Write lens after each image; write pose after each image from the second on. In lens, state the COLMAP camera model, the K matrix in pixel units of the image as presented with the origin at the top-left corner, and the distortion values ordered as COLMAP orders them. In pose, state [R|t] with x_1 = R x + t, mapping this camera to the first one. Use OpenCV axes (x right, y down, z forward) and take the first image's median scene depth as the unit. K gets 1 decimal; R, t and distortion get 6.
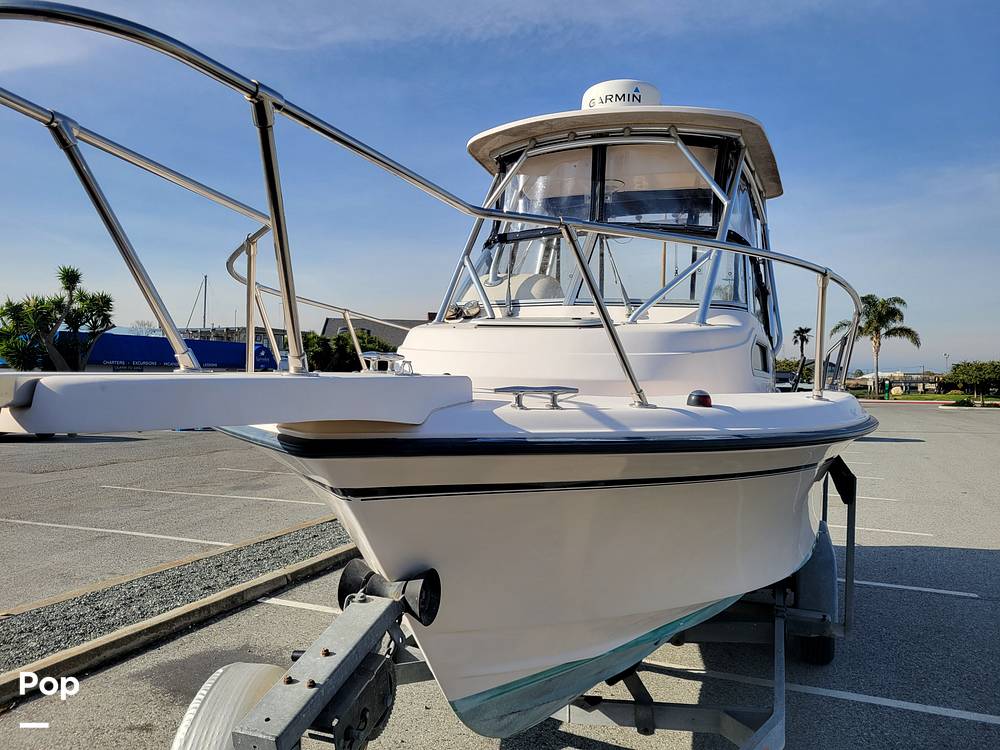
lens RADIAL K [[760.8, 0, 489.9], [0, 760.8, 370.7], [0, 0, 1]] dist [0.044490, -0.038874]
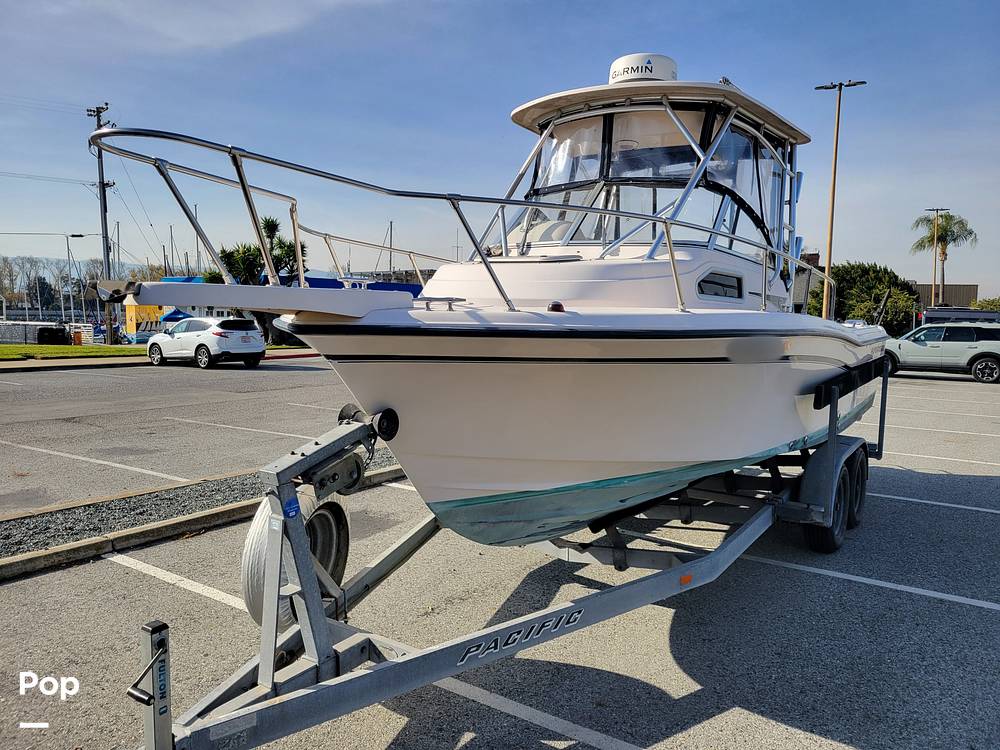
lens RADIAL K [[757.3, 0, 500.0], [0, 757.3, 375.0], [0, 0, 1]] dist [0.034584, -0.010488]
pose [[0.976057, 0.018877, -0.216694, 0.243987], [-0.000905, 0.996571, 0.082736, 0.023417], [0.217513, -0.080559, 0.972727, -0.261932]]
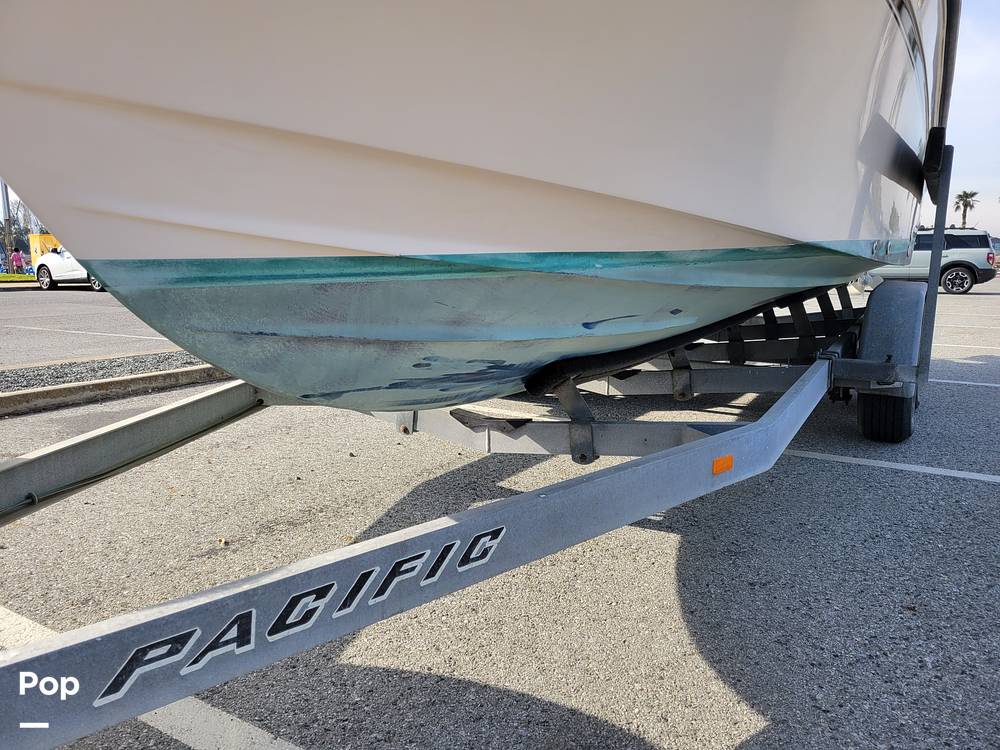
lens RADIAL K [[760.8, 0, 489.9], [0, 760.8, 370.7], [0, 0, 1]] dist [0.044490, -0.038874]
pose [[0.987170, 0.017396, -0.158725, 0.200281], [0.007037, 0.988343, 0.152084, 0.244442], [0.159521, -0.151250, 0.975539, 0.266192]]
